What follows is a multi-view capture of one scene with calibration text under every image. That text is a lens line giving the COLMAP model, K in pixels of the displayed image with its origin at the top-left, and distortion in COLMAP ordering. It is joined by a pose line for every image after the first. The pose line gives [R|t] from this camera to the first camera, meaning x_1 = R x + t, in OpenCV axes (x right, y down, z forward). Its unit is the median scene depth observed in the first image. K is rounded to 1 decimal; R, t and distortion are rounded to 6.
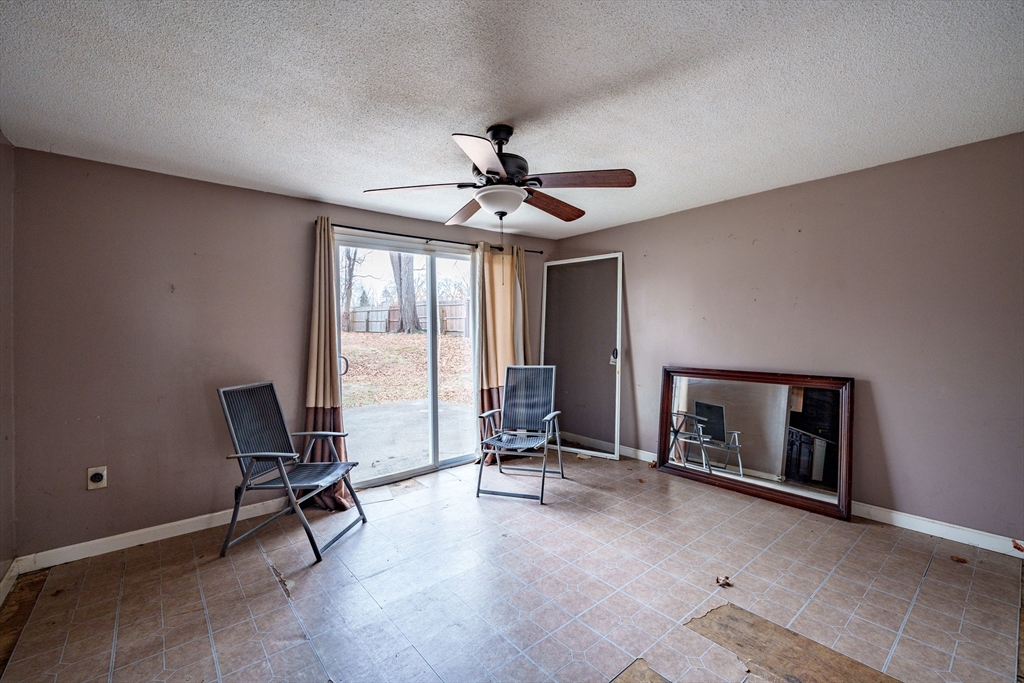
lens RADIAL K [[422.8, 0, 520.7], [0, 422.8, 339.7], [0, 0, 1]] dist [0.000829, -0.000472]
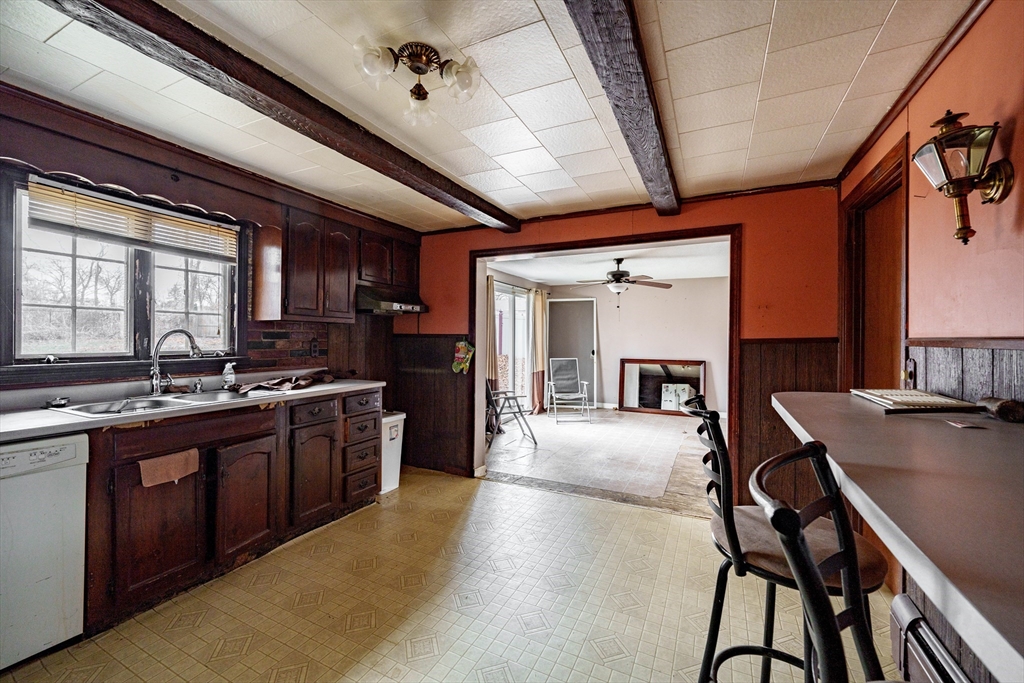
lens RADIAL K [[422.8, 0, 505.7], [0, 422.8, 339.4], [0, 0, 1]] dist [0.000829, -0.000472]
pose [[0.913988, 0.016235, 0.405417, -0.947693], [-0.006123, 0.999637, -0.026227, 0.028328], [-0.405696, 0.021489, 0.913756, -0.577091]]
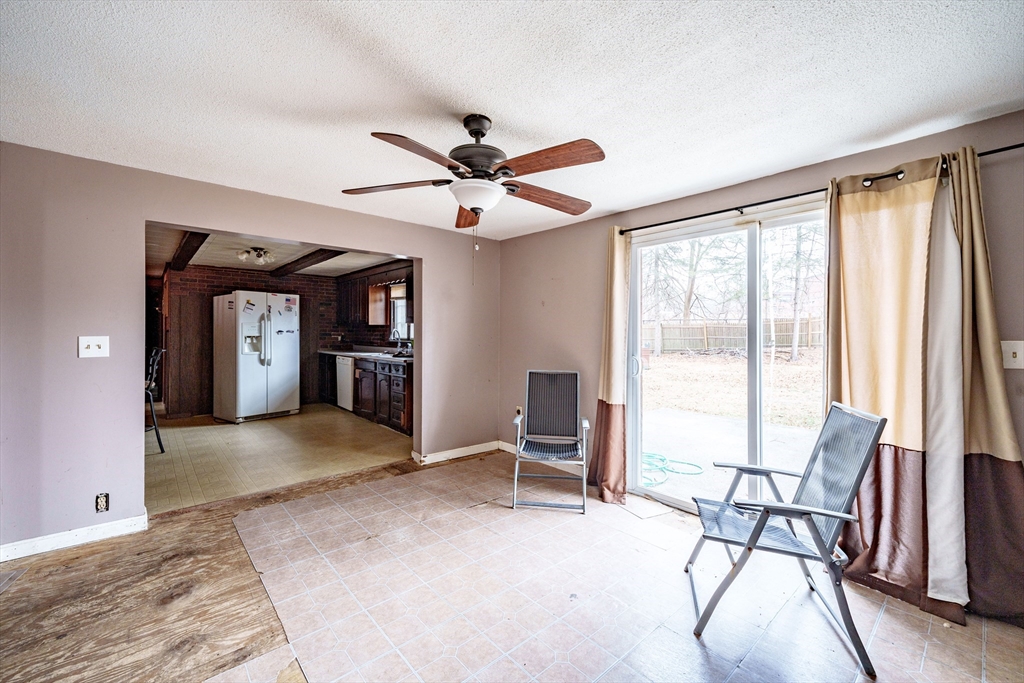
lens RADIAL K [[422.8, 0, 514.5], [0, 422.8, 334.0], [0, 0, 1]] dist [0.000829, -0.000472]
pose [[0.028665, 0.014806, -0.999479, 0.527996], [-0.030877, 0.999426, 0.013920, -0.019127], [0.999112, 0.030461, 0.029105, 0.617898]]
